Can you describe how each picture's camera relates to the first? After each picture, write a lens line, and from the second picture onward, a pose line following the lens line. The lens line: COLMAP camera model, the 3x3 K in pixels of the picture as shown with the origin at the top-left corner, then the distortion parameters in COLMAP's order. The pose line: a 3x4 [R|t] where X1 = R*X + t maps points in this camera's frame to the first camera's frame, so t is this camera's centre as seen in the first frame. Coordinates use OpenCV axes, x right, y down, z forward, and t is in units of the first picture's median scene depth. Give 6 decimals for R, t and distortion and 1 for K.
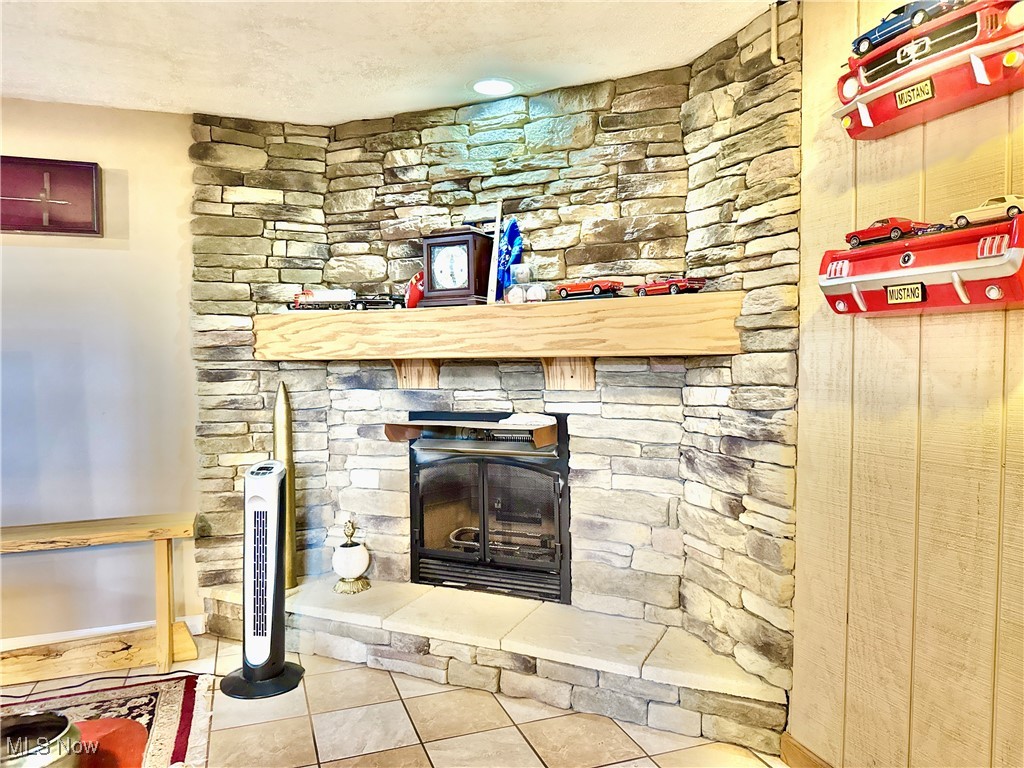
lens RADIAL K [[732.2, 0, 509.6], [0, 732.2, 382.9], [0, 0, 1]] dist [0.075016, -0.001390]
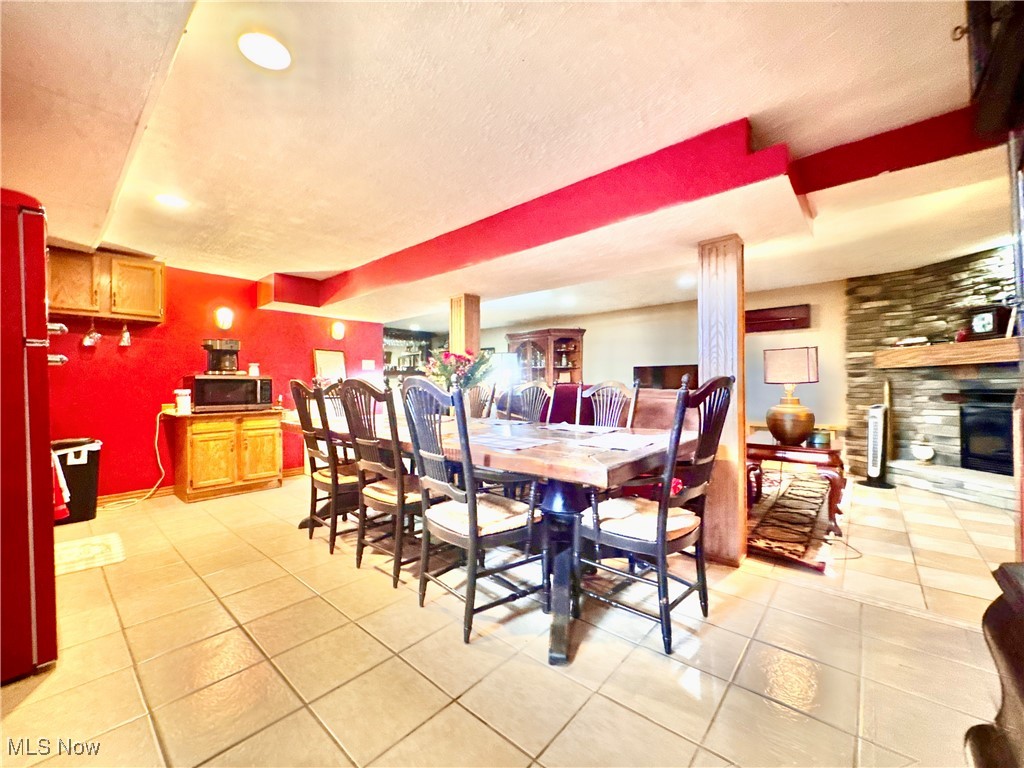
lens RADIAL K [[409.7, 0, 511.3], [0, 409.7, 383.1], [0, 0, 1]] dist [-0.002521, -0.000561]
pose [[0.483299, -0.002414, -0.875452, 0.283464], [-0.038638, 0.998963, -0.024085, 0.101425], [0.874602, 0.045466, 0.482704, -0.768537]]
